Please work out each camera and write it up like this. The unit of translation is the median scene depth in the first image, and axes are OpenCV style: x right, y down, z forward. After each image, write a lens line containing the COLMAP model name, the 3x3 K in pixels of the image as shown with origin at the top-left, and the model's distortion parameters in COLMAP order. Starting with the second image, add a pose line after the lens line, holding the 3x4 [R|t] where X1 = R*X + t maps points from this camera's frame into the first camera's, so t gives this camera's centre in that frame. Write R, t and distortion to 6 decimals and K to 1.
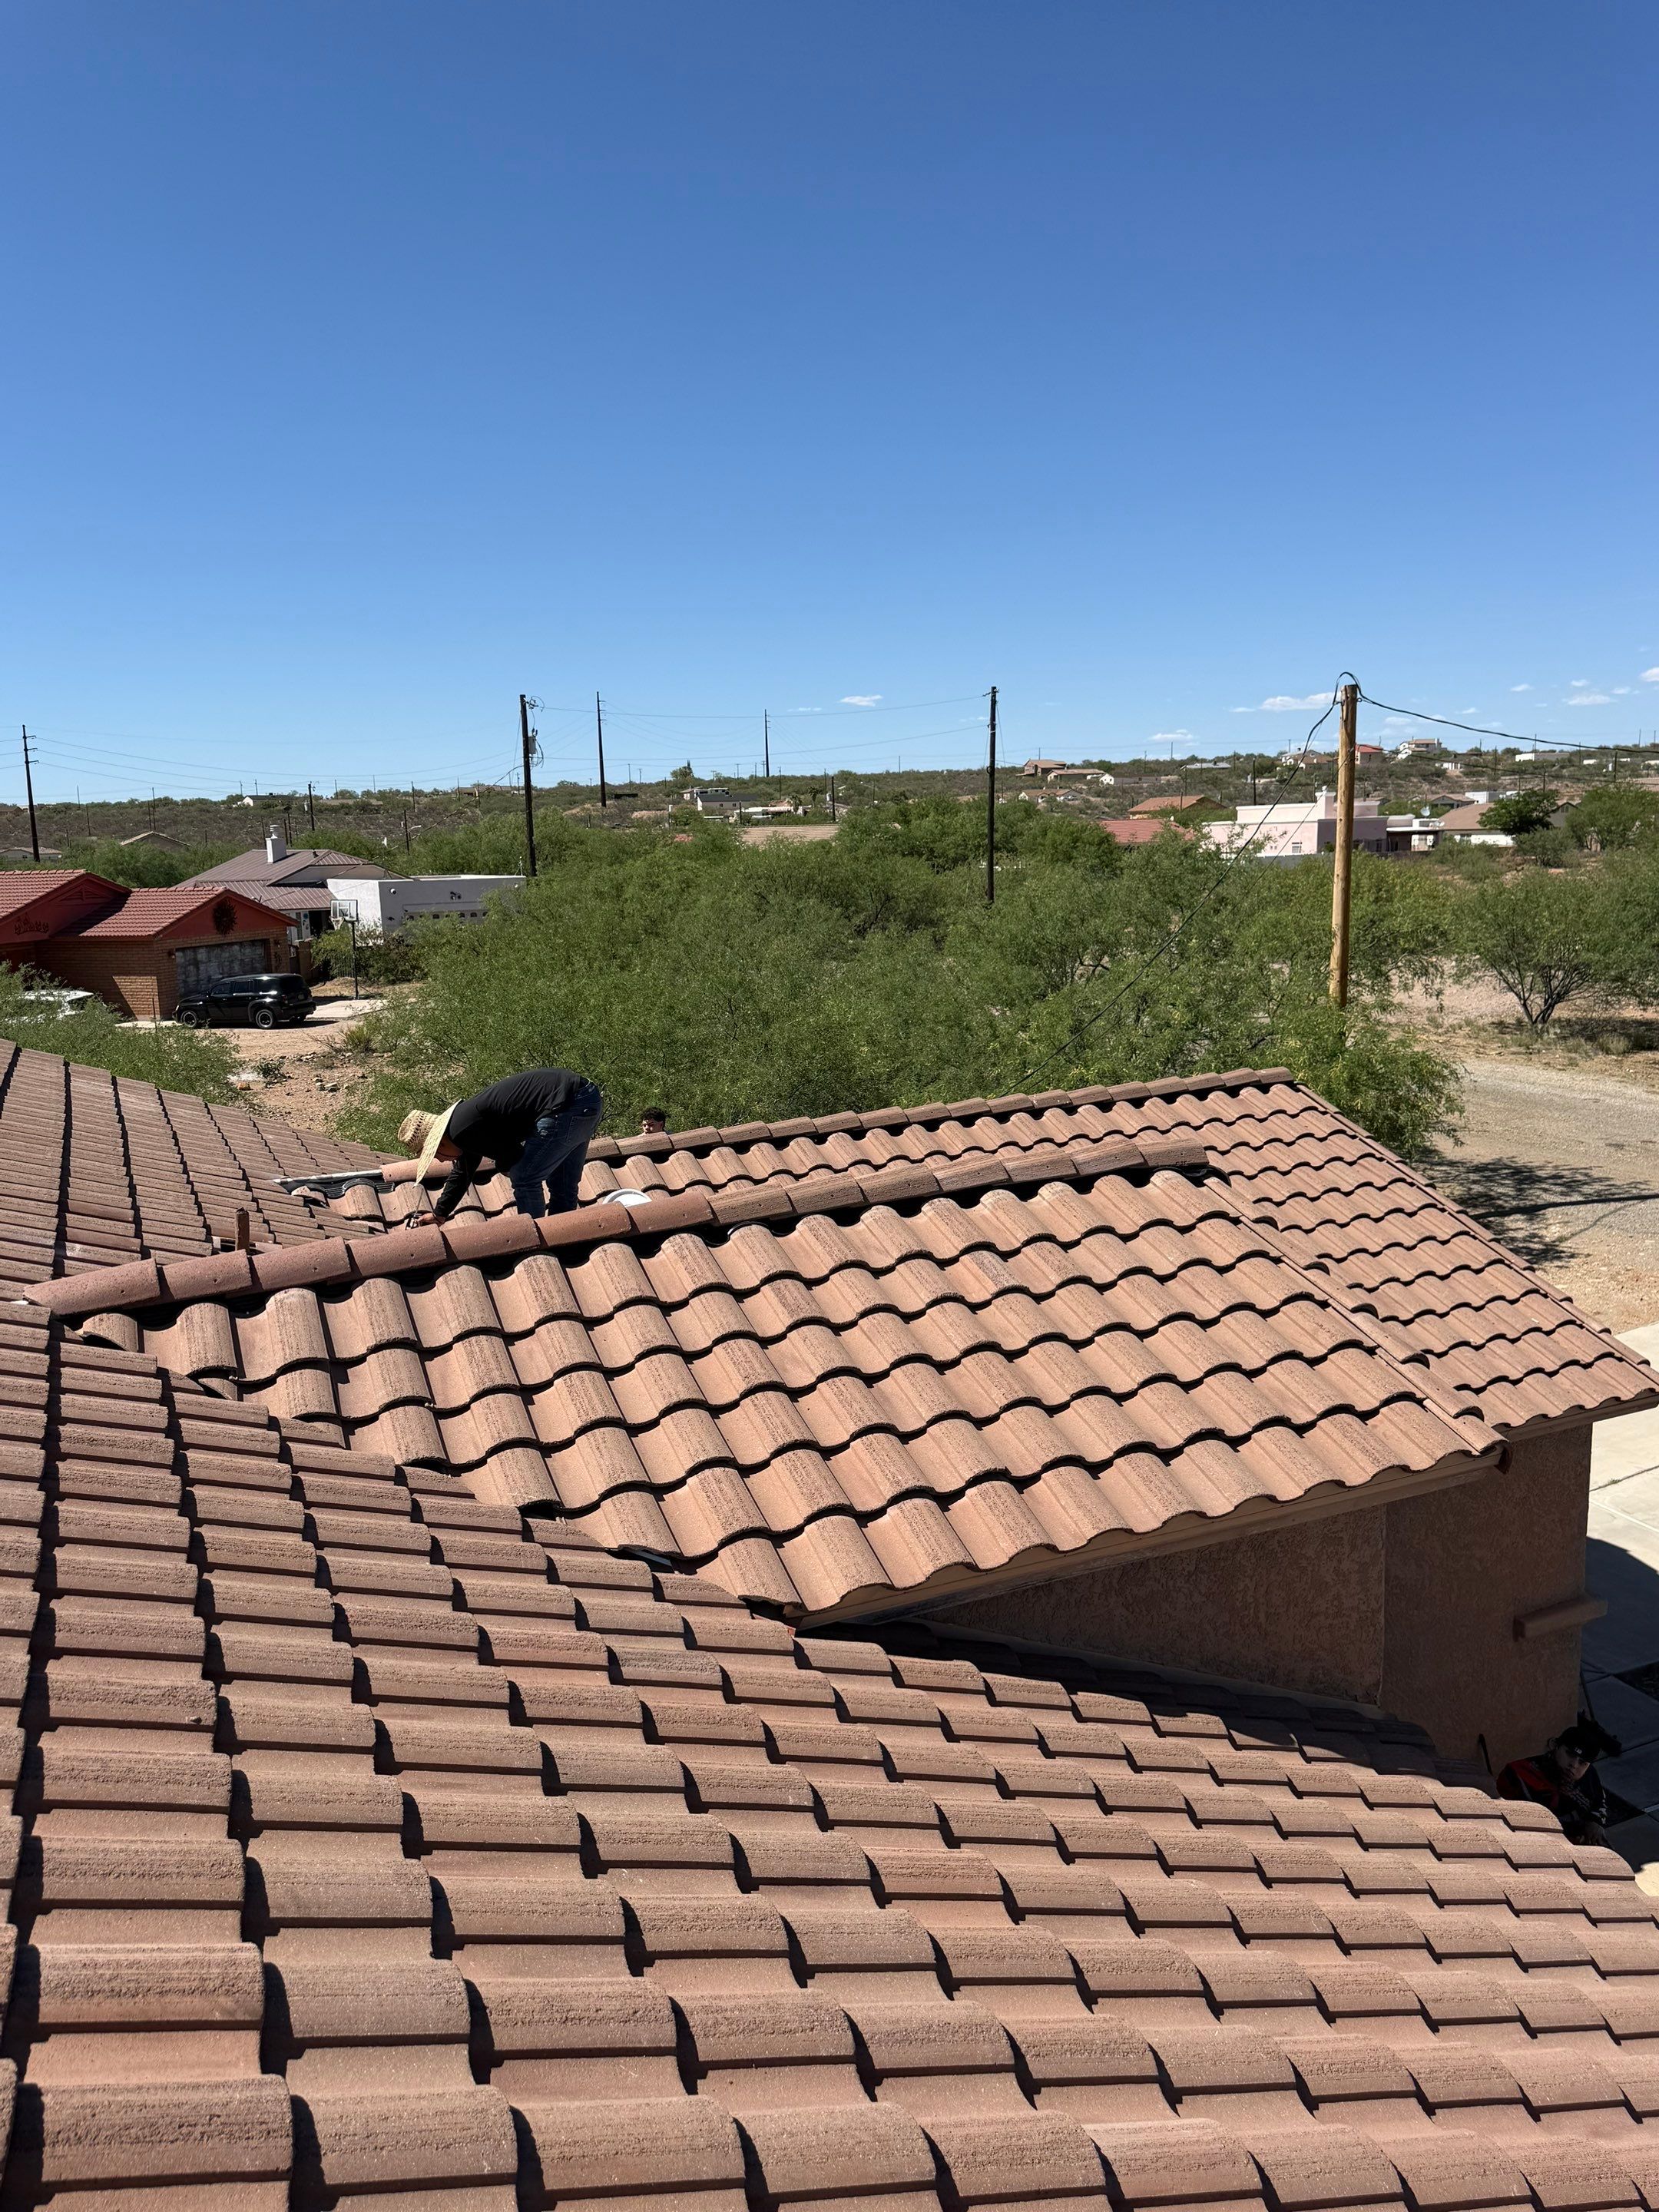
lens RADIAL K [[1779.4, 0, 909.6], [0, 1779.4, 1045.0], [0, 0, 1]] dist [0.188319, -0.362211]
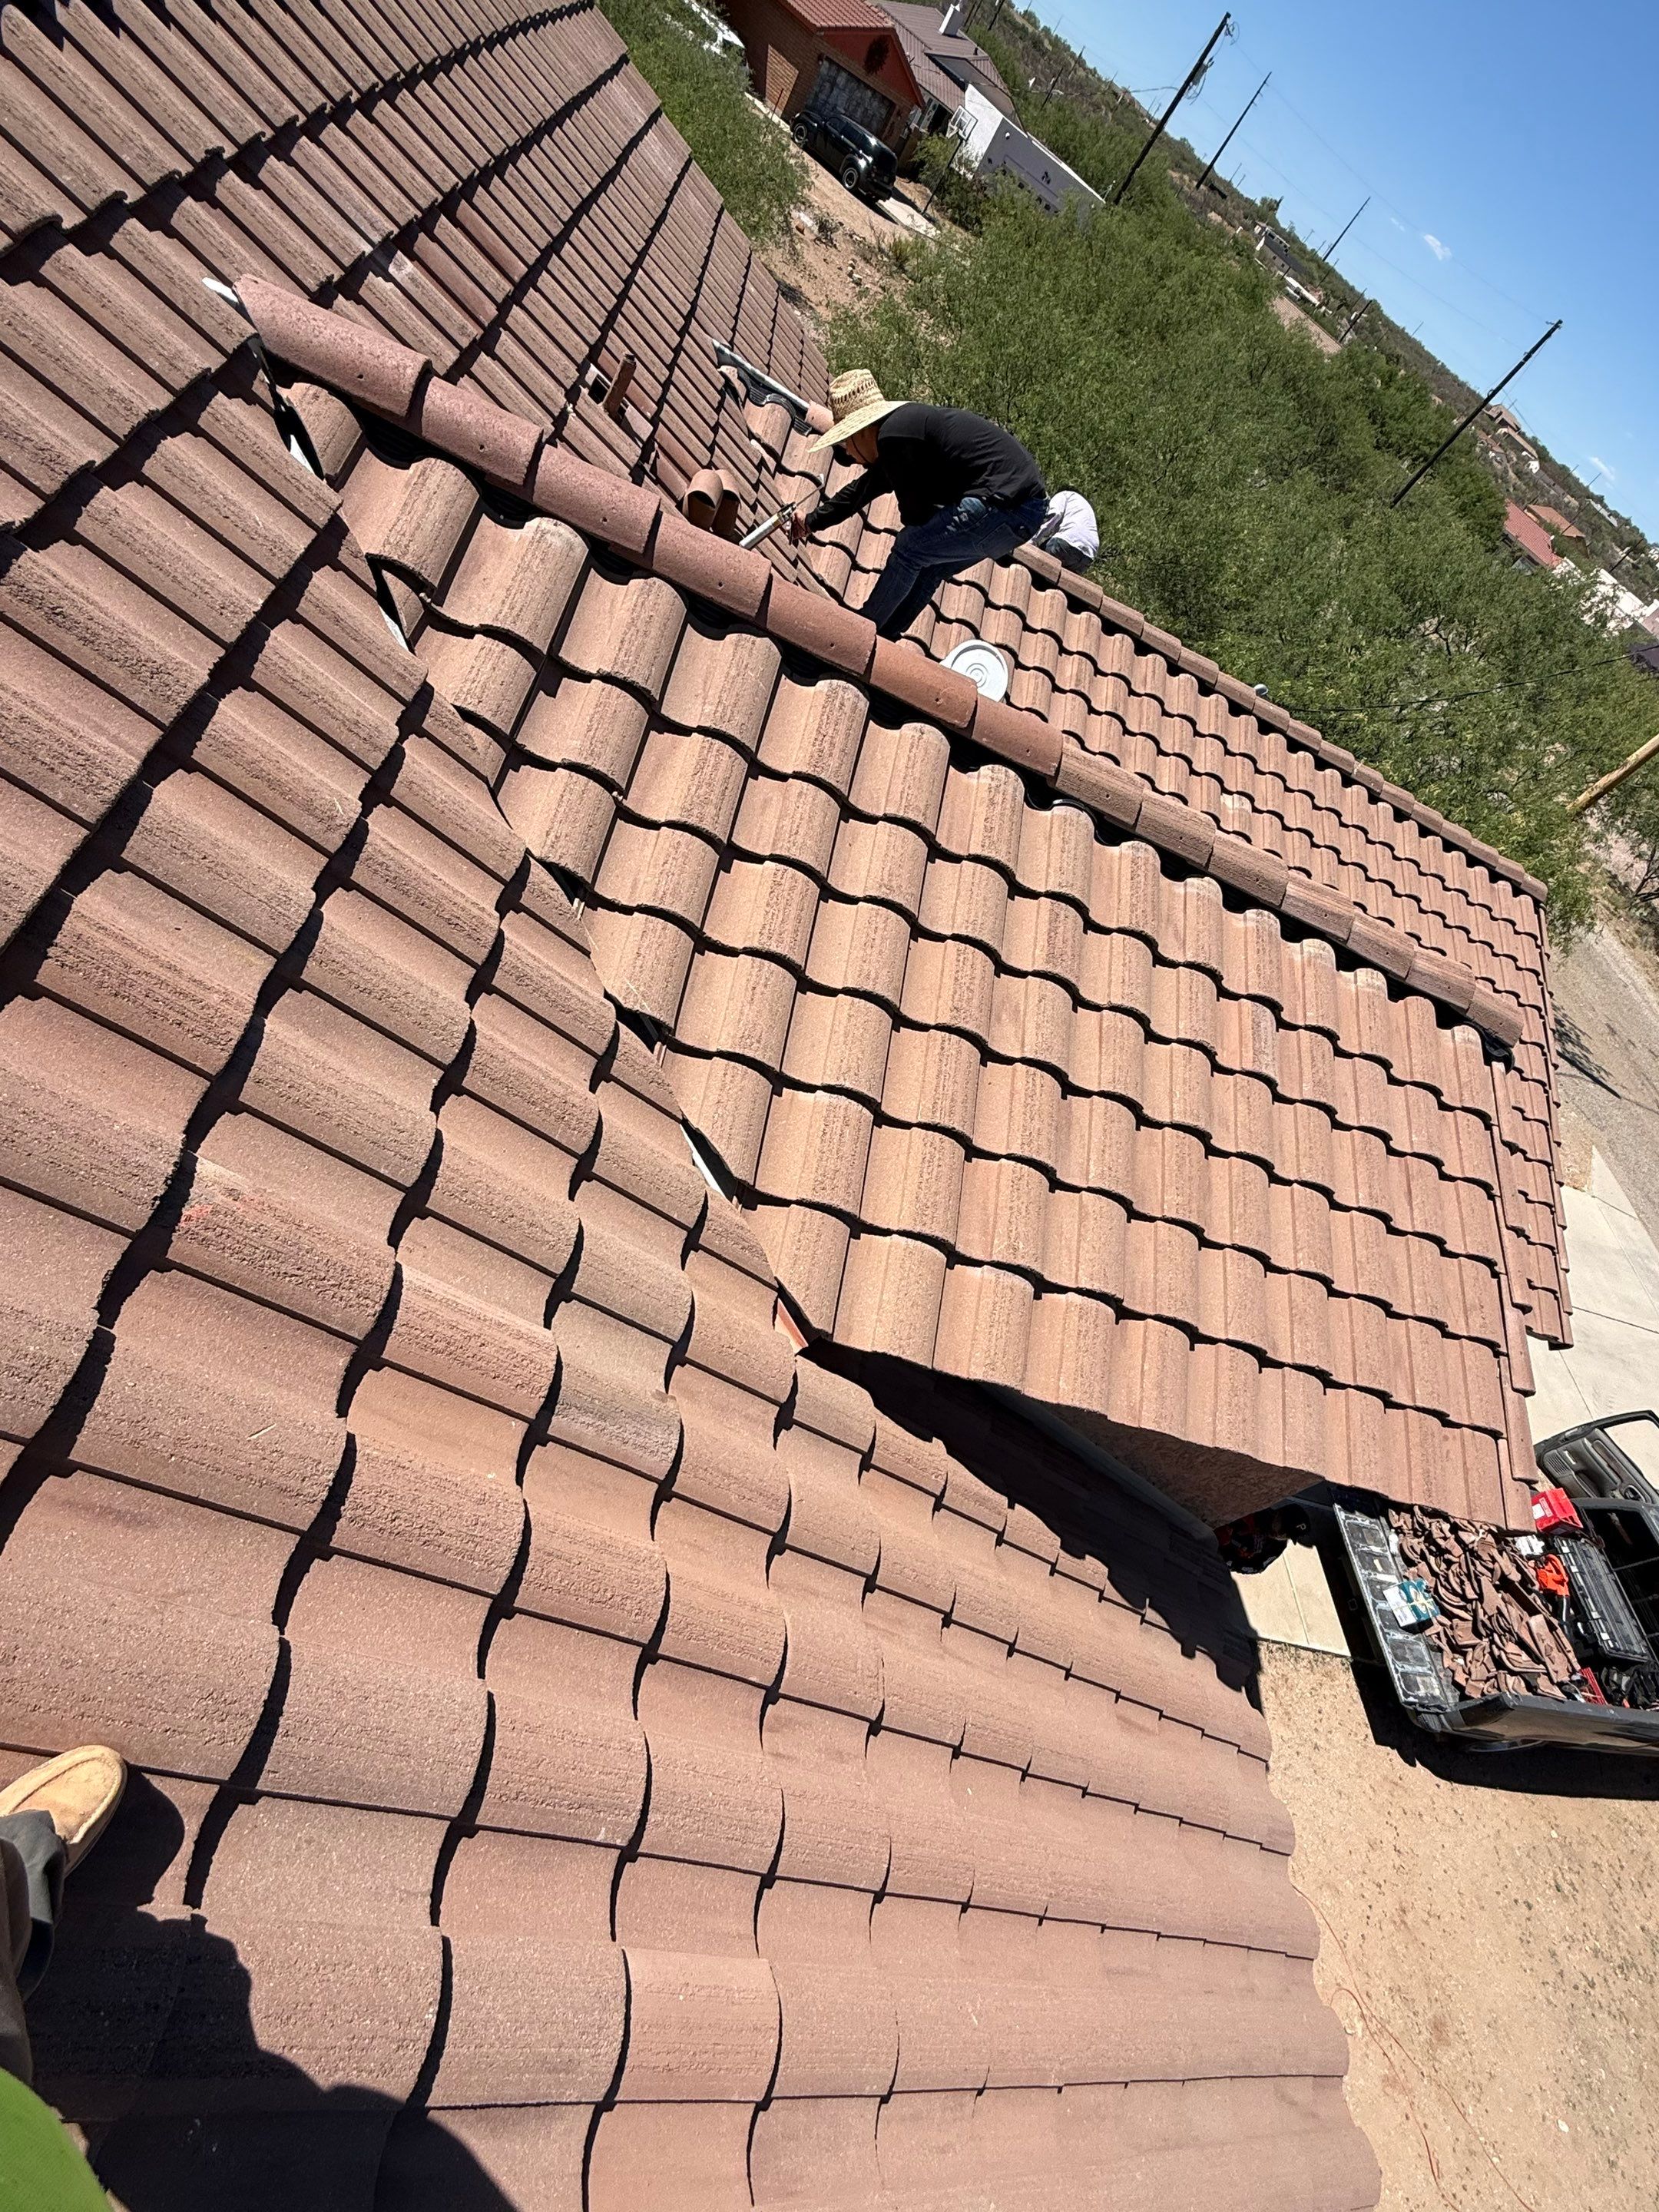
lens RADIAL K [[1094.5, 0, 829.5], [0, 1094.5, 1106.0], [0, 0, 1]] dist [-0.008057, 0.000063]
pose [[0.766682, 0.638551, 0.066719, -0.144482], [-0.569362, 0.628204, 0.530270, -0.012805], [0.296691, -0.444536, 0.845199, 0.578332]]
